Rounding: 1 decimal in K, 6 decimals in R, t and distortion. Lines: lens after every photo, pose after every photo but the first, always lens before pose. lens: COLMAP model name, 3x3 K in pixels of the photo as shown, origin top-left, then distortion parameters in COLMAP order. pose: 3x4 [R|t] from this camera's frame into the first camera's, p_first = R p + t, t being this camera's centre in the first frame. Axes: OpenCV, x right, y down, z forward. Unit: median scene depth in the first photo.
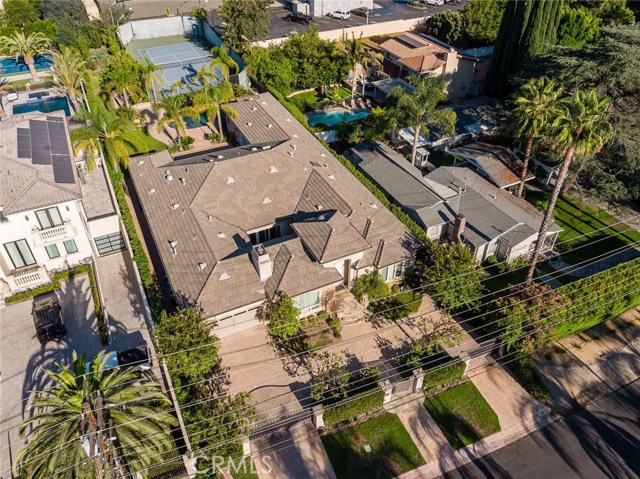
lens RADIAL K [[463.5, 0, 320.0], [0, 463.5, 239.5], [0, 0, 1]] dist [0.008420, 0.002955]
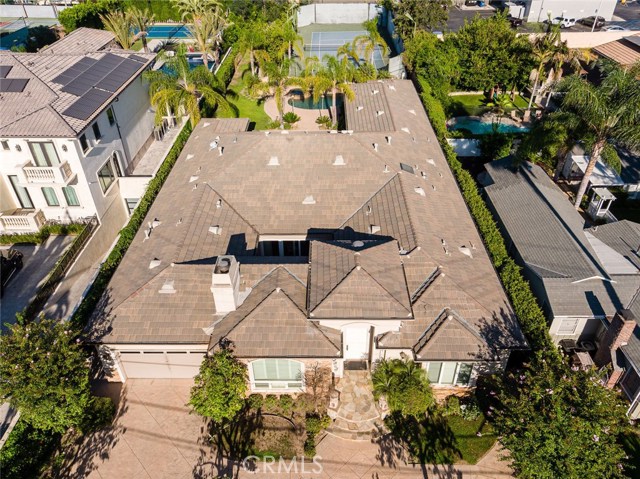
lens RADIAL K [[463.5, 0, 320.0], [0, 463.5, 239.5], [0, 0, 1]] dist [0.008420, 0.002955]
pose [[0.896191, 0.261427, -0.358466, 0.146742], [-0.276522, 0.960961, 0.009497, -0.037446], [0.346954, 0.090613, 0.933495, 0.354090]]
